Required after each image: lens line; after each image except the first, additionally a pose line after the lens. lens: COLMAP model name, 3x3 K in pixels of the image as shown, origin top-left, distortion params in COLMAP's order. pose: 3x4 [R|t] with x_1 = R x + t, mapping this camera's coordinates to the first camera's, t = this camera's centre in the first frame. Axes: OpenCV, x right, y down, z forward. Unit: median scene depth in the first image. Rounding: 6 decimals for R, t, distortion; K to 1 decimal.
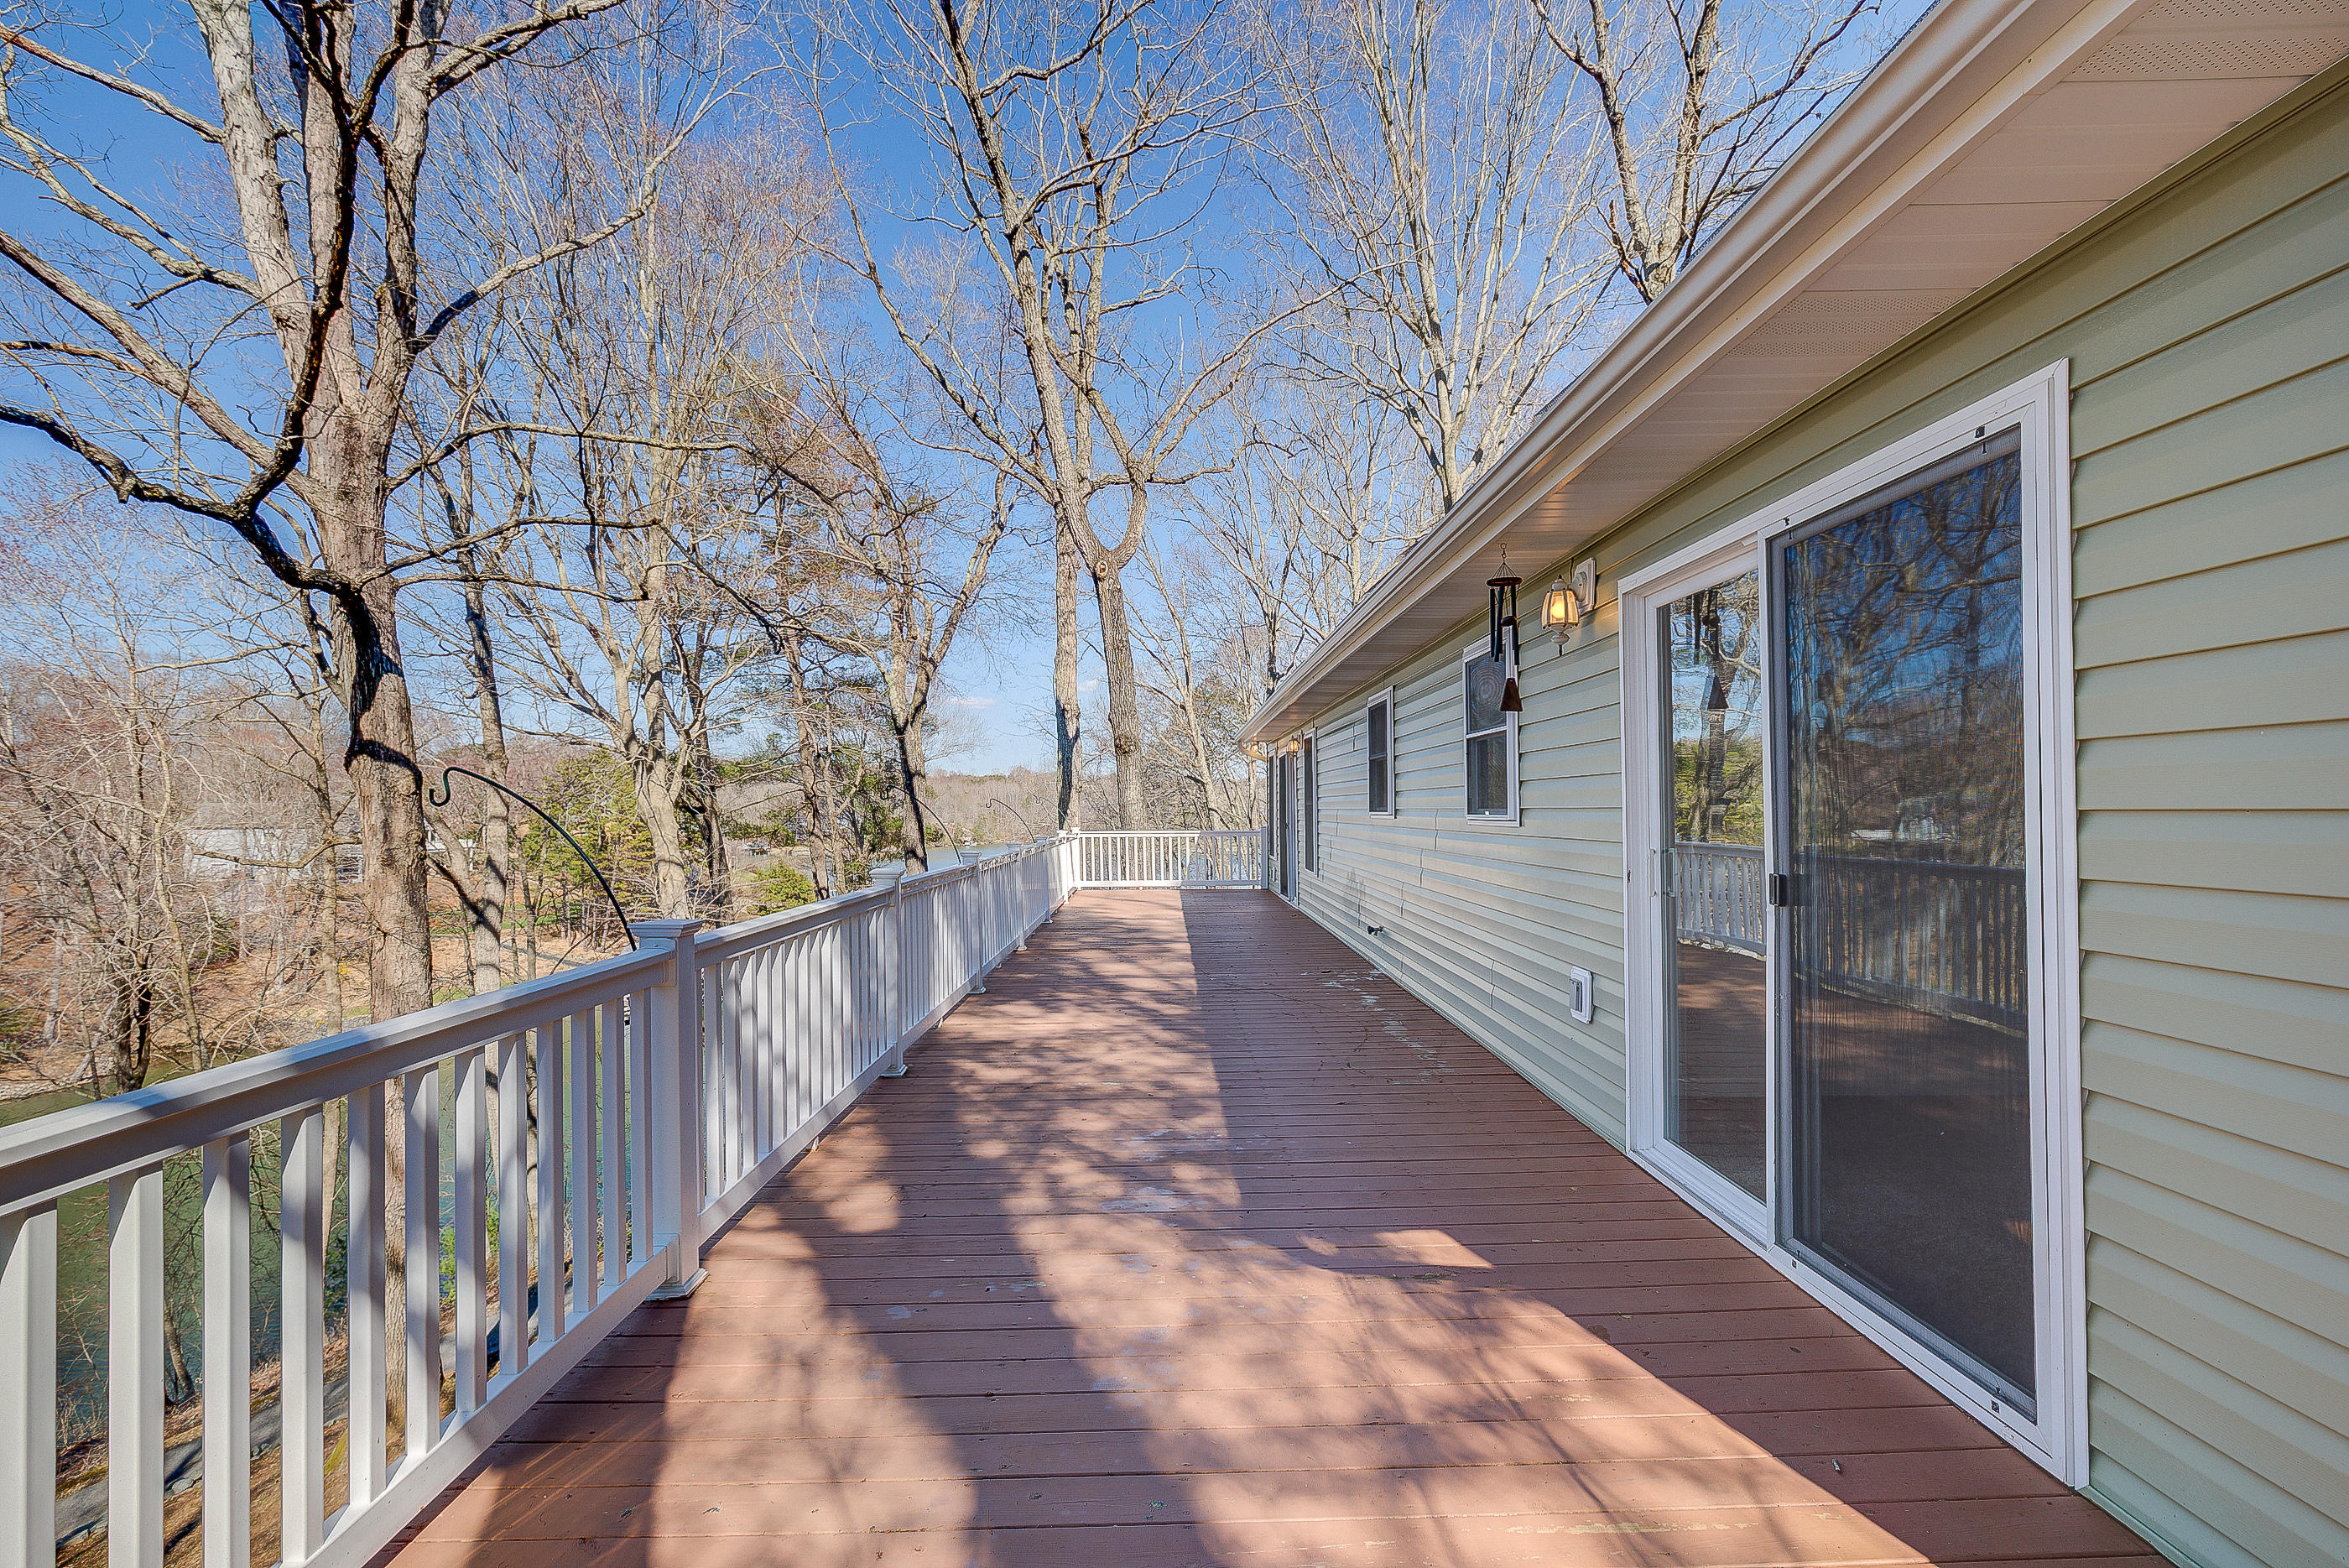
lens RADIAL K [[1076.1, 0, 1178.1], [0, 1076.1, 794.6], [0, 0, 1]] dist [-0.002766, -0.000713]
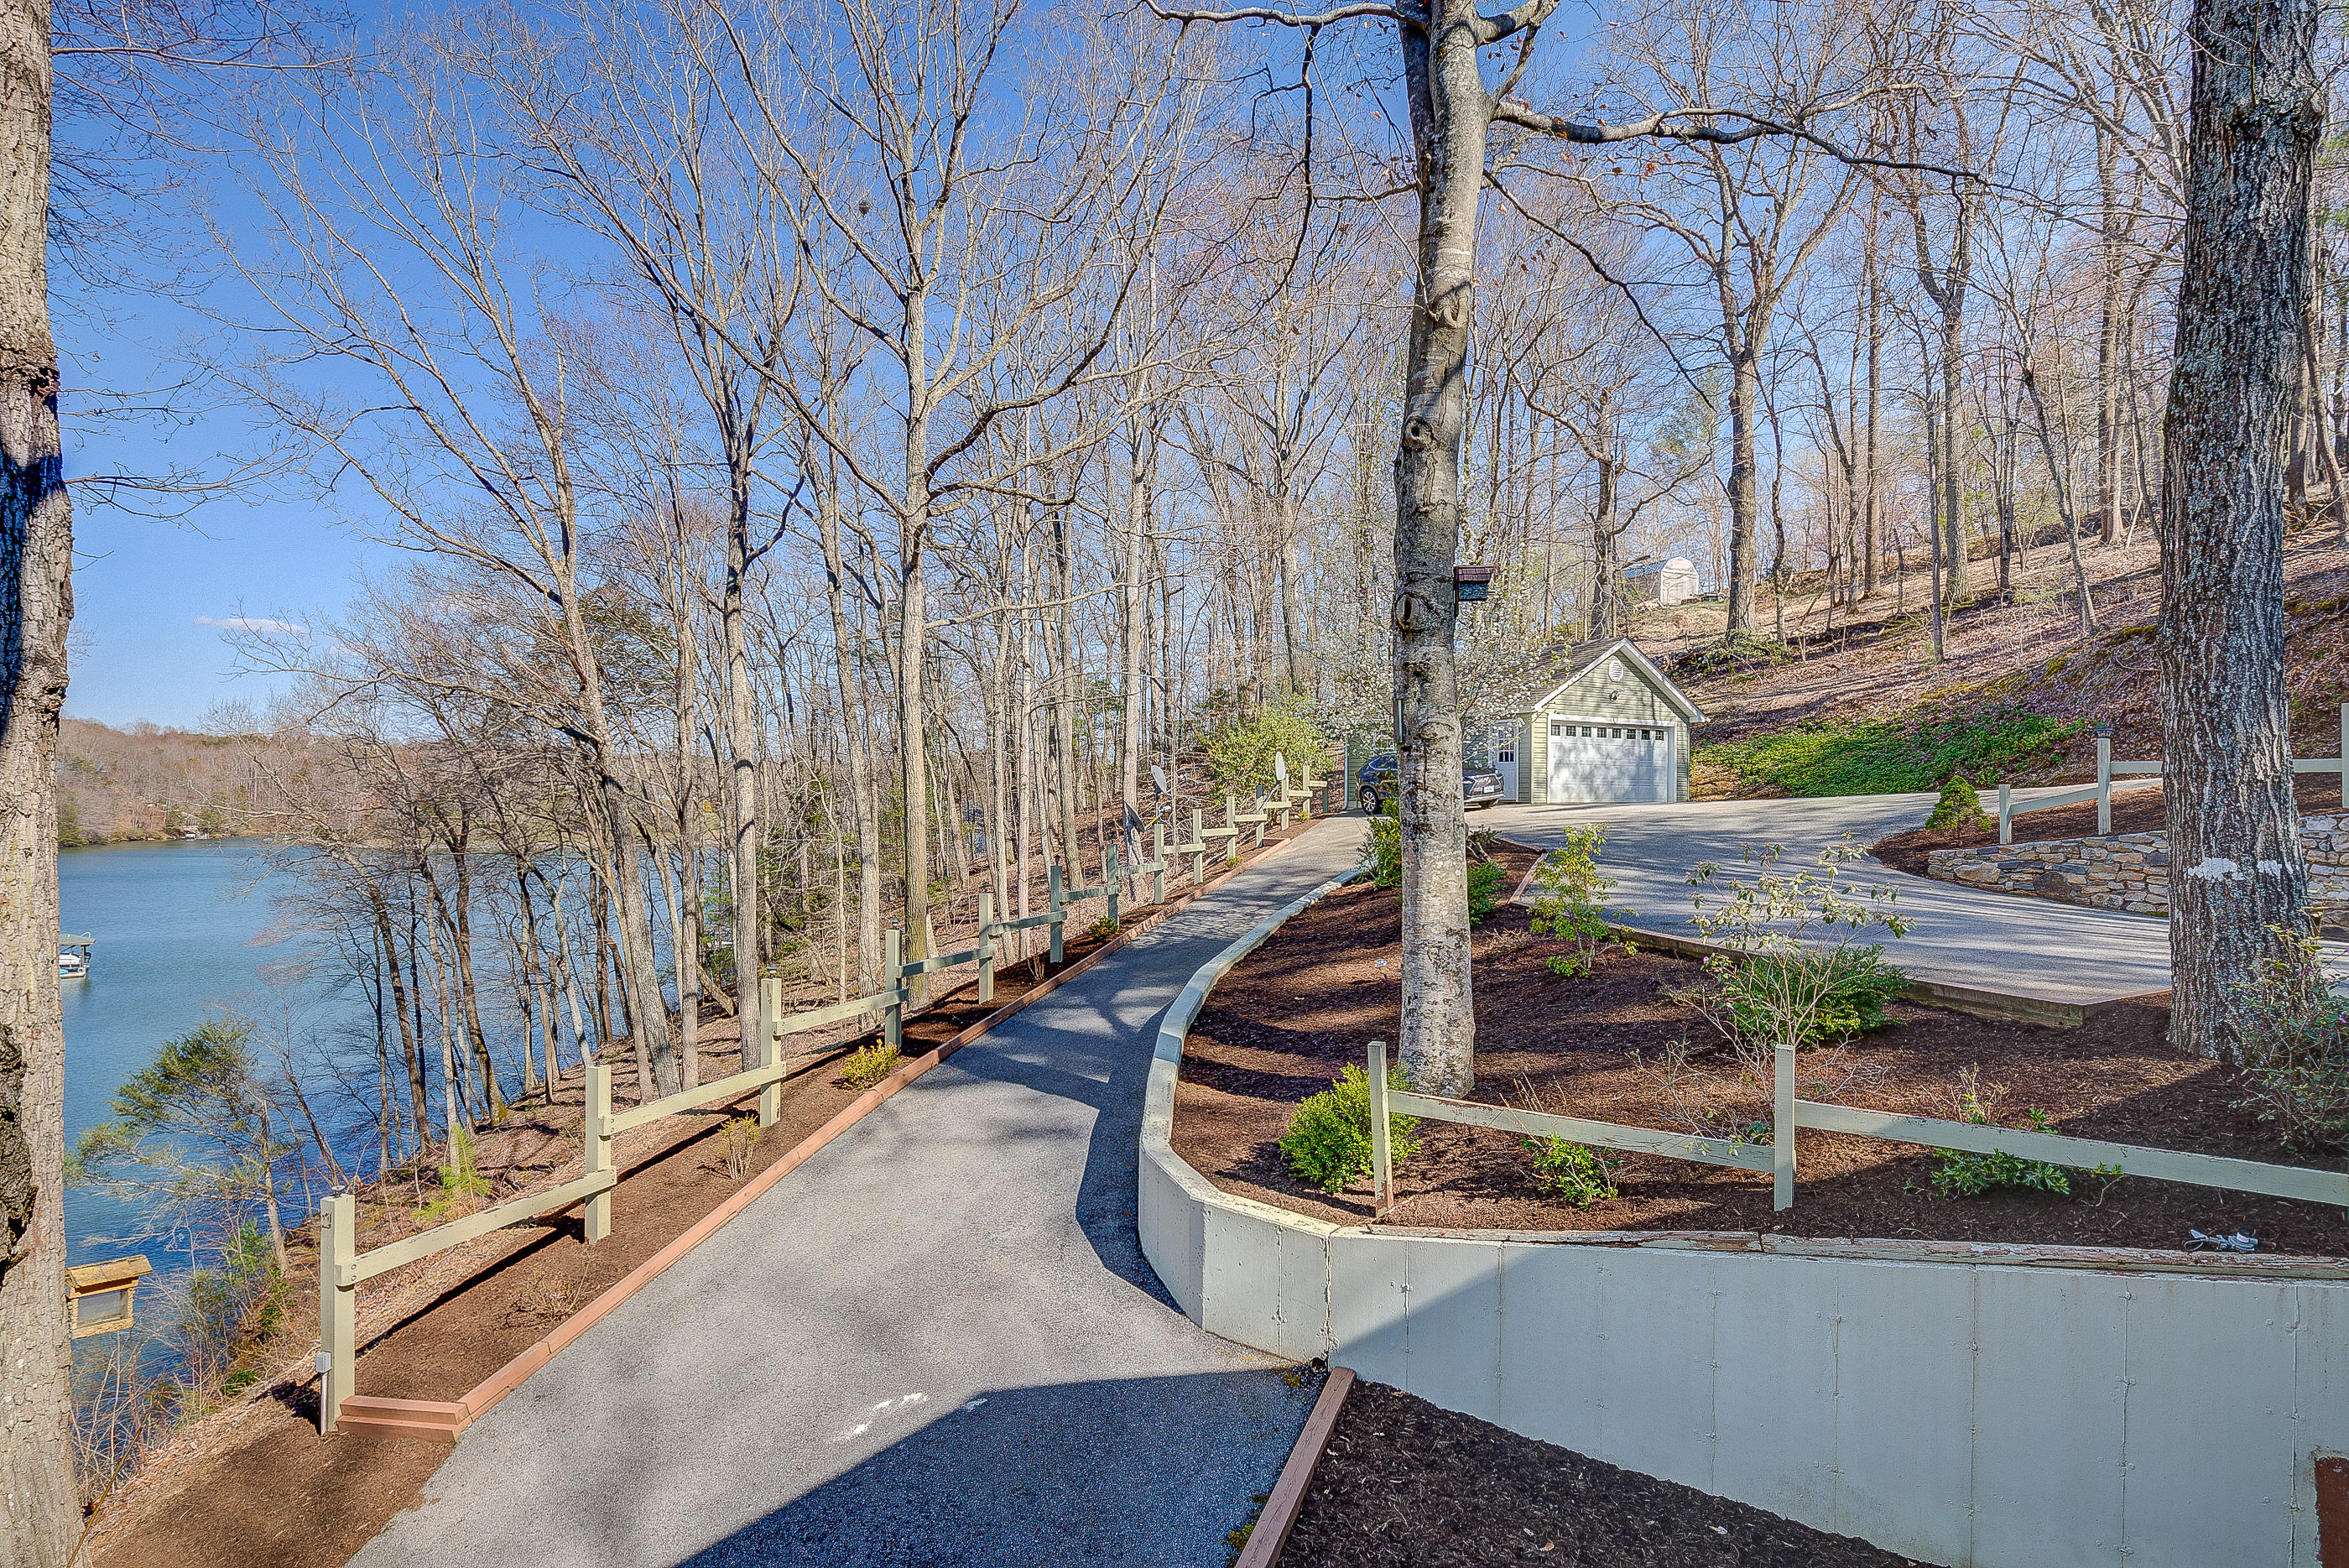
lens RADIAL K [[1256.6, 0, 1168.6], [0, 1256.6, 785.1], [0, 0, 1]] dist [0.024340, -0.000646]
pose [[0.897545, 0.021352, 0.440405, 0.002920], [-0.023709, 0.999719, -0.000152, 0.003824], [-0.440284, -0.010305, 0.897799, 0.311685]]
